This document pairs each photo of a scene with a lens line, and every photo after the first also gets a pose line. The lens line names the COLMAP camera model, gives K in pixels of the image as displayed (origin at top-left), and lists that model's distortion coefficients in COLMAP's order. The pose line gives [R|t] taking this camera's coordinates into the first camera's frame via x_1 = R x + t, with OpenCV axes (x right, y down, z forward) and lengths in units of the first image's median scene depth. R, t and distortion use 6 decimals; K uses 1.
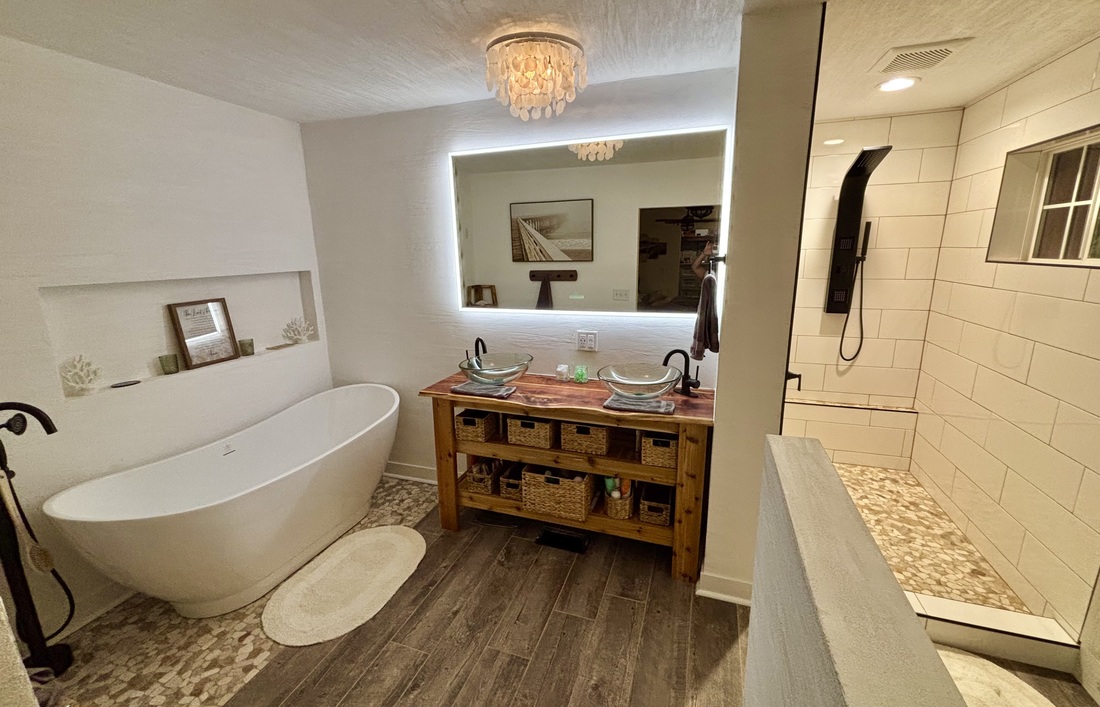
lens RADIAL K [[453.0, 0, 551.3], [0, 453.0, 352.4], [0, 0, 1]] dist [-0.001589, -0.000145]
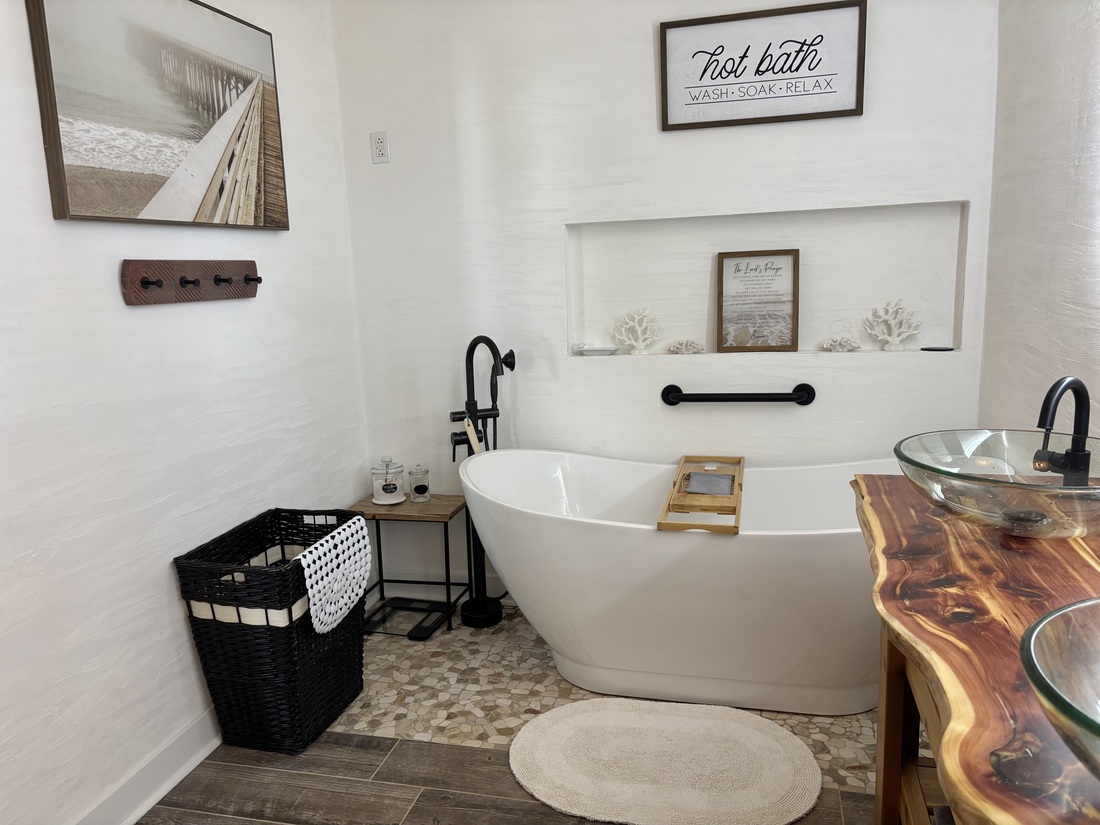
lens RADIAL K [[839.9, 0, 547.9], [0, 839.9, 410.9], [0, 0, 1]] dist [0.021464, -0.006291]
pose [[0.085356, 0.196008, -0.976880, 0.441167], [-0.187724, 0.966062, 0.177434, -0.055756], [0.978506, 0.168239, 0.119255, 0.664062]]
